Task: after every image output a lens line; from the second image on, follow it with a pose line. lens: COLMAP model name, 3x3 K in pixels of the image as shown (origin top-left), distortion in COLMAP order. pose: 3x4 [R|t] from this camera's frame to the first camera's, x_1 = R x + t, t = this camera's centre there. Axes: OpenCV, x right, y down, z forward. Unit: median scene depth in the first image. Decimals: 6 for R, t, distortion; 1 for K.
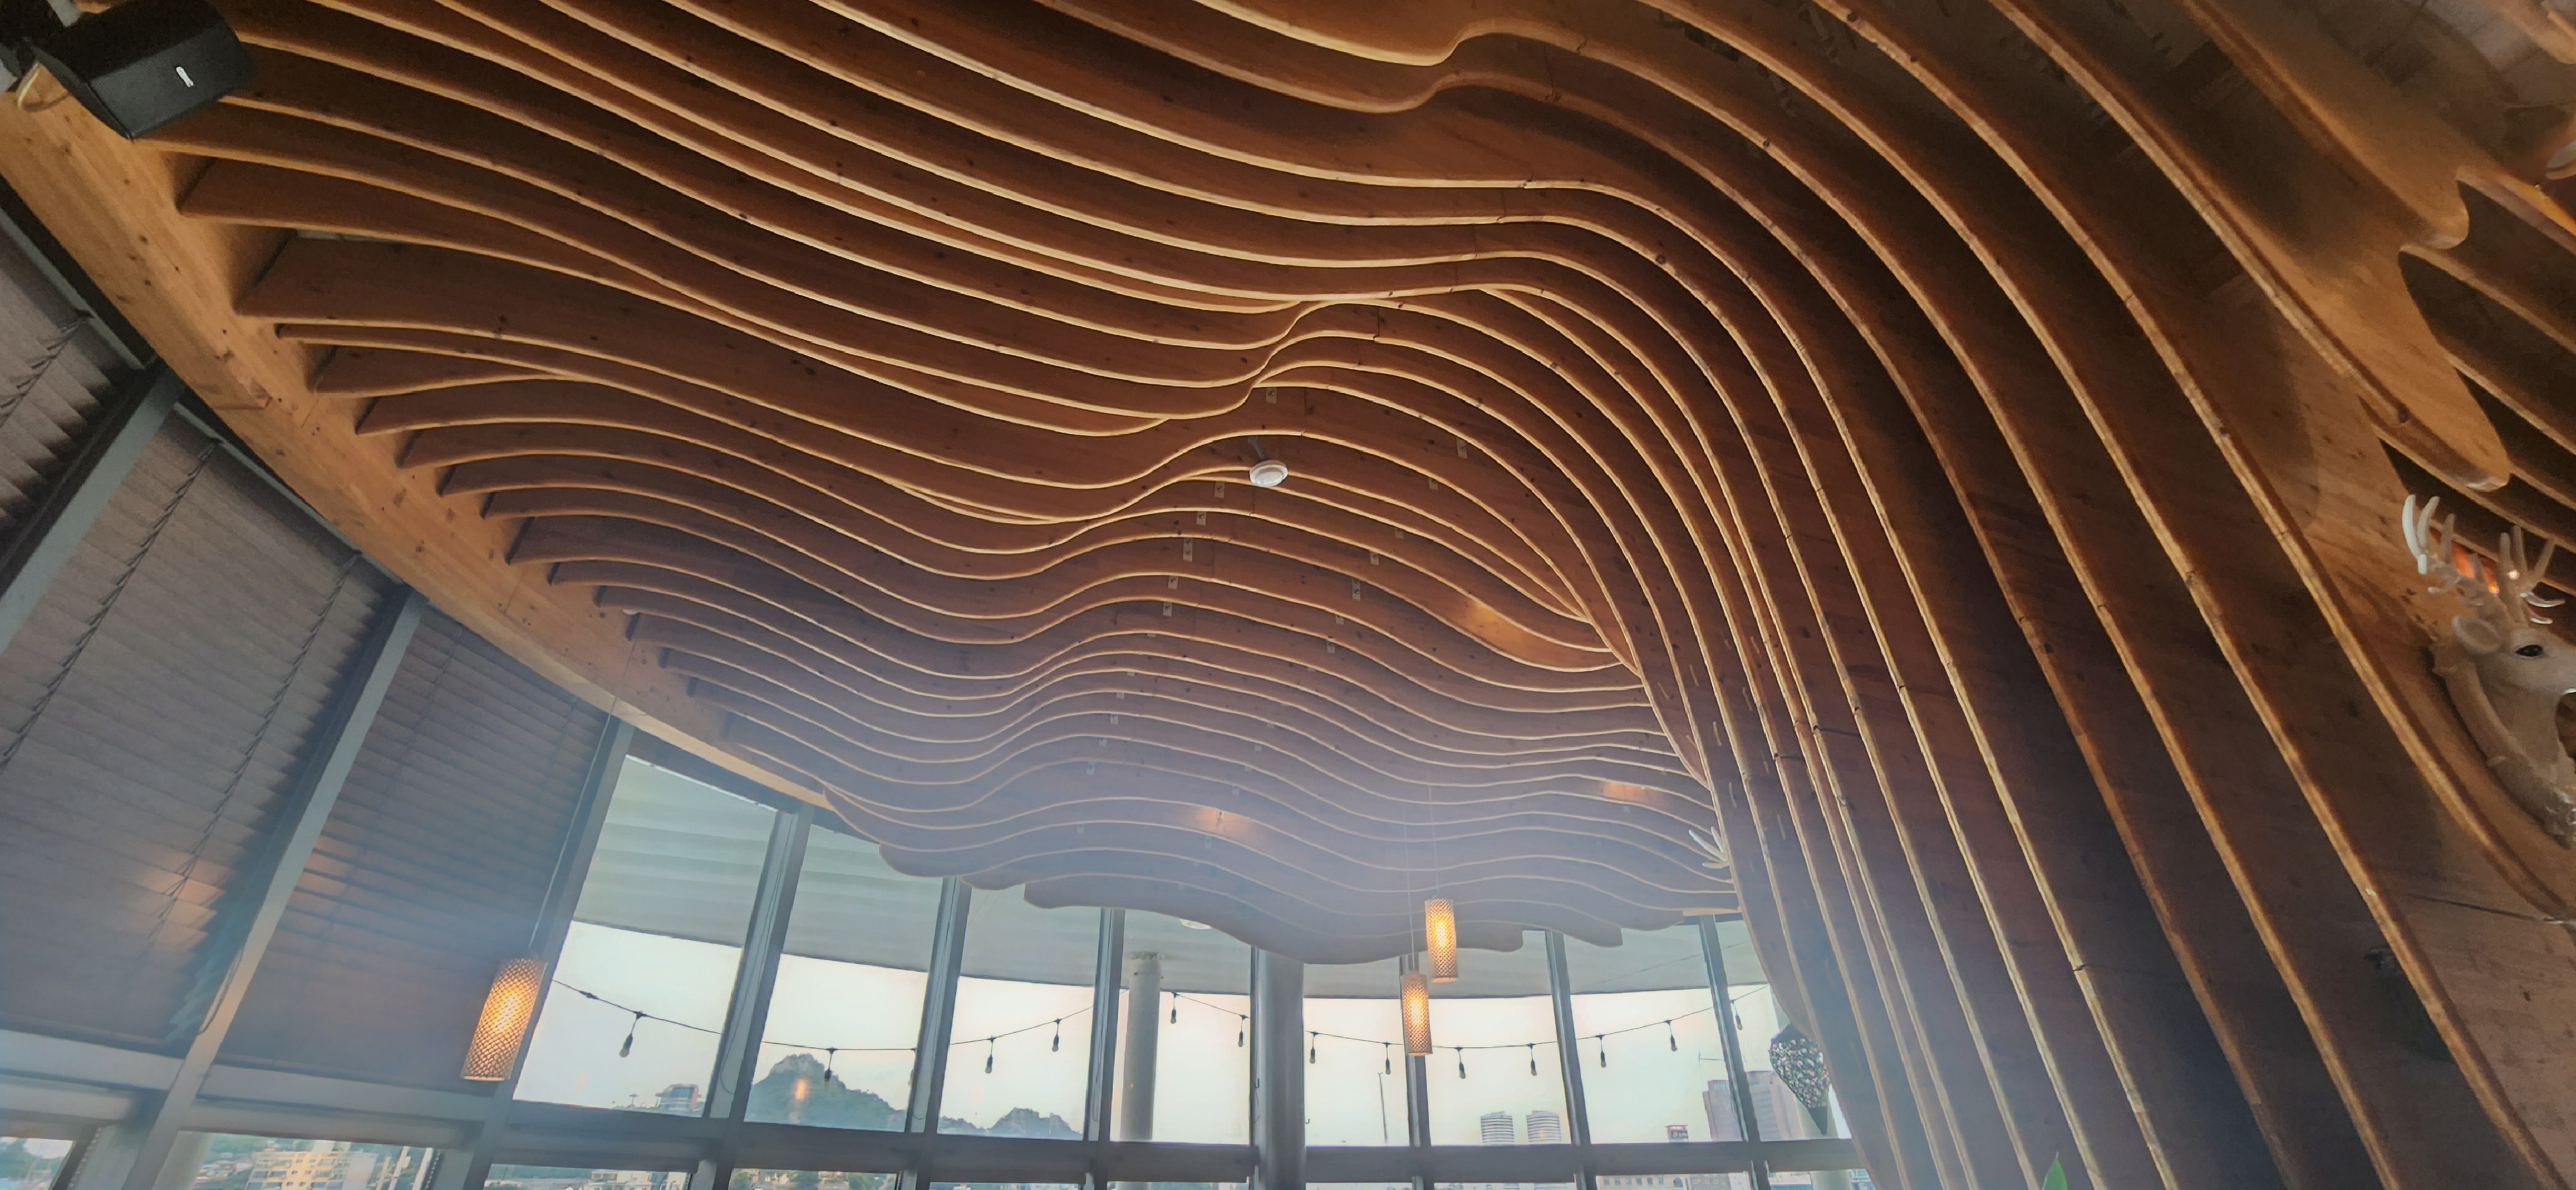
lens RADIAL K [[1059.8, 0, 1297.2], [0, 1059.8, 604.6], [0, 0, 1]] dist [-0.002800, -0.000239]
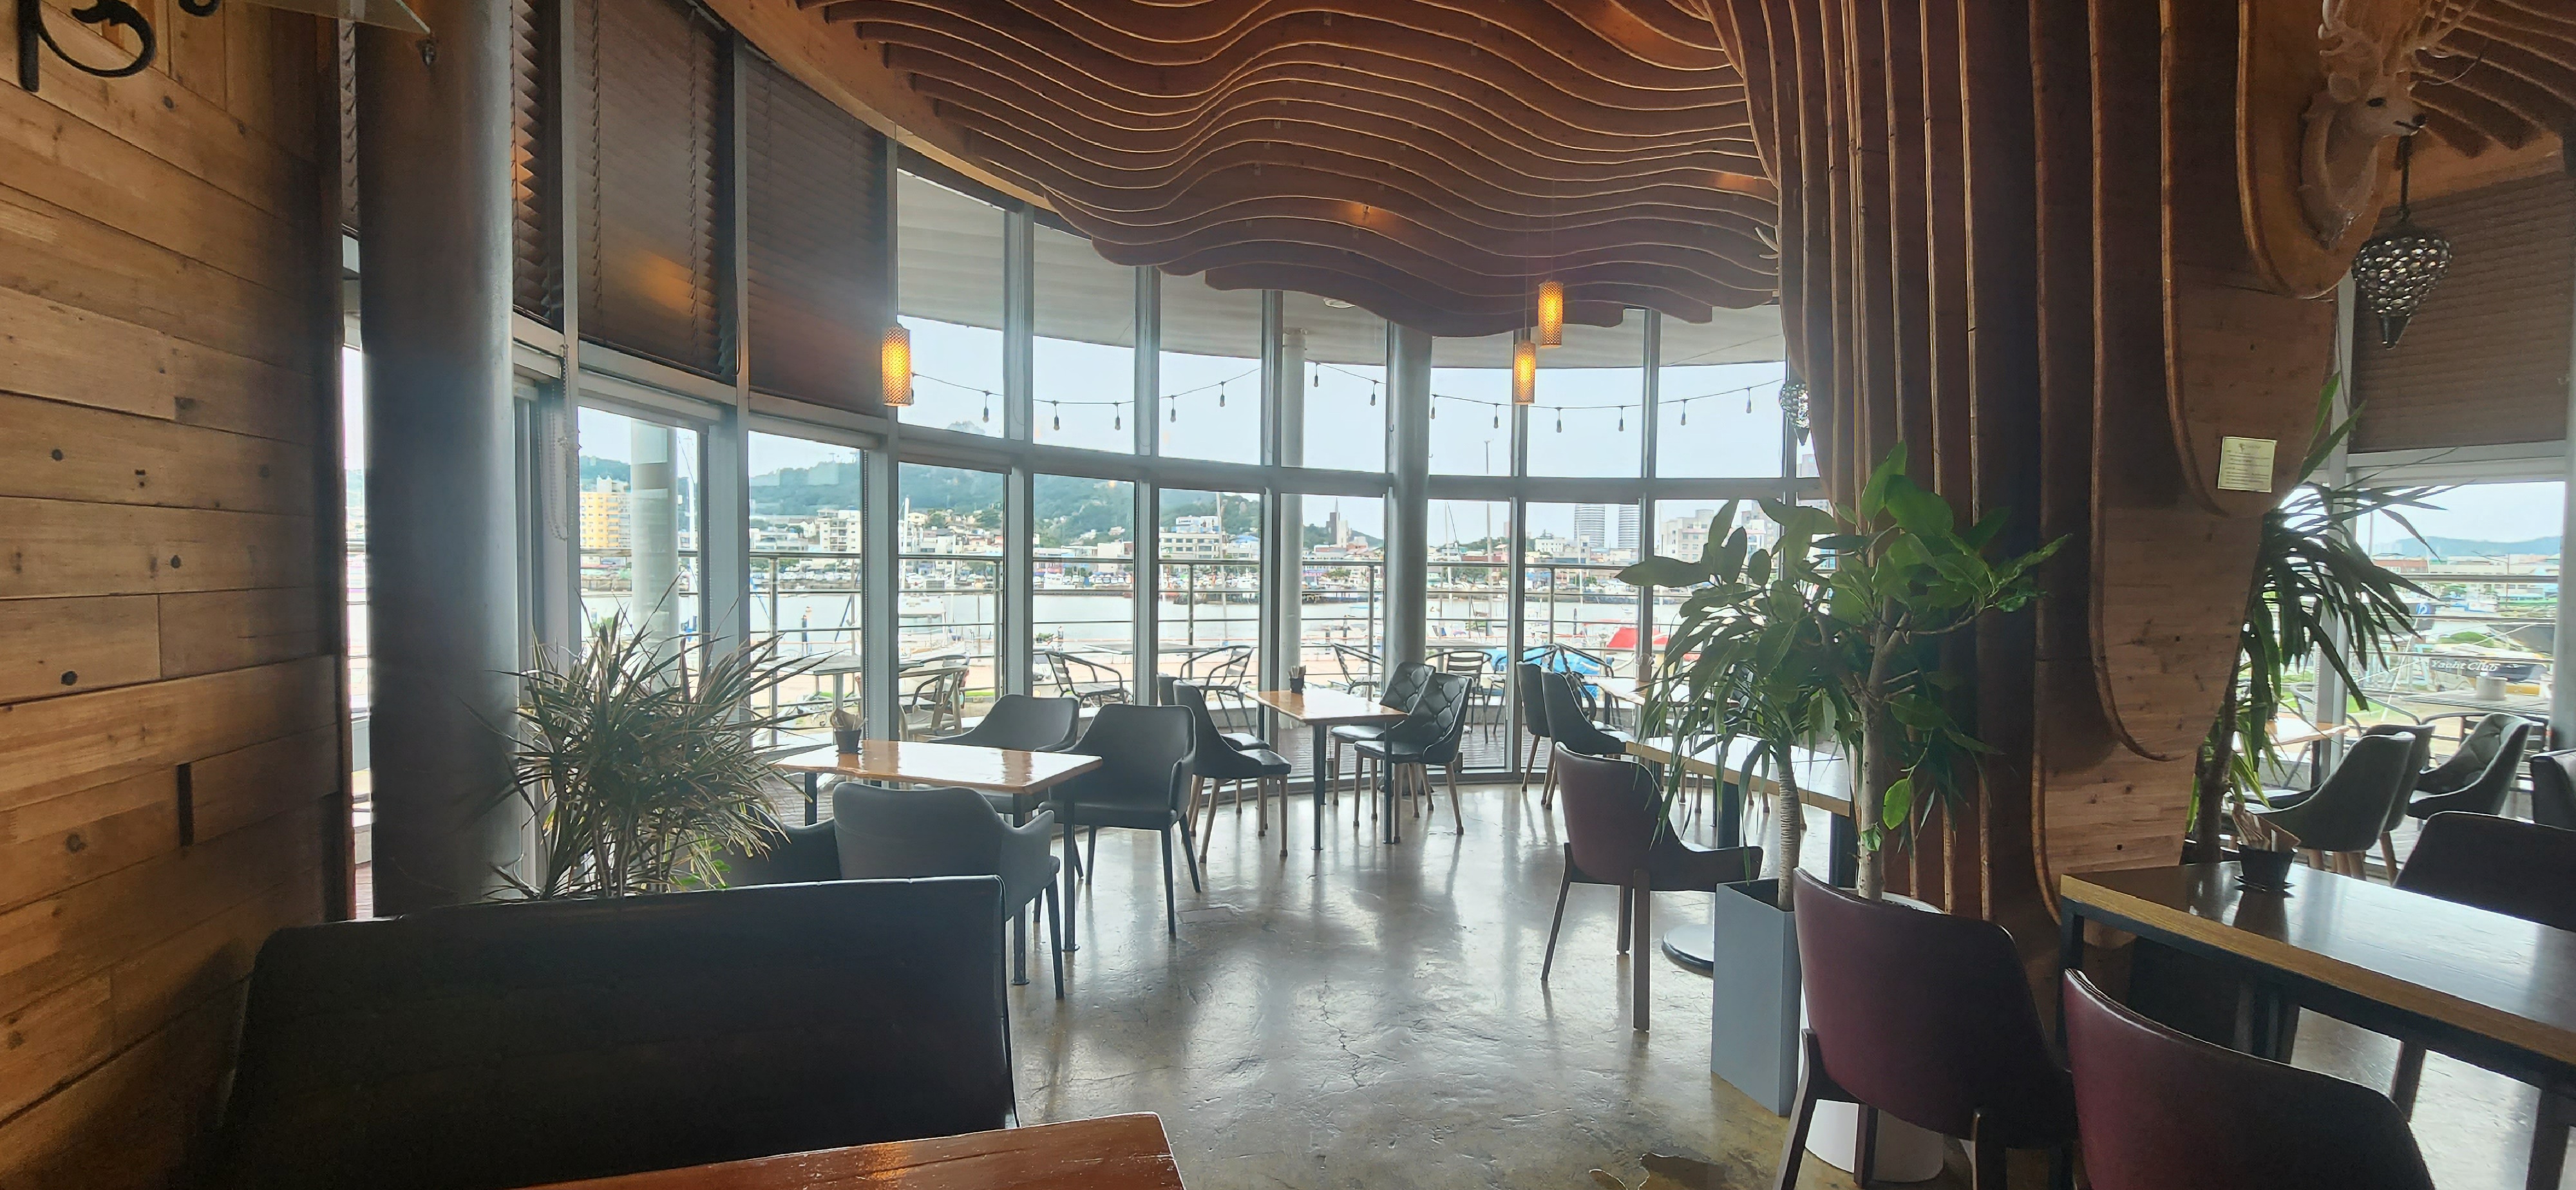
lens RADIAL K [[1059.8, 0, 1297.2], [0, 1059.8, 604.6], [0, 0, 1]] dist [-0.002800, -0.000239]
pose [[0.994850, 0.027383, -0.097590, -0.030113], [0.029428, 0.843309, 0.536623, -0.077046], [0.096993, -0.536731, 0.838160, -0.267163]]
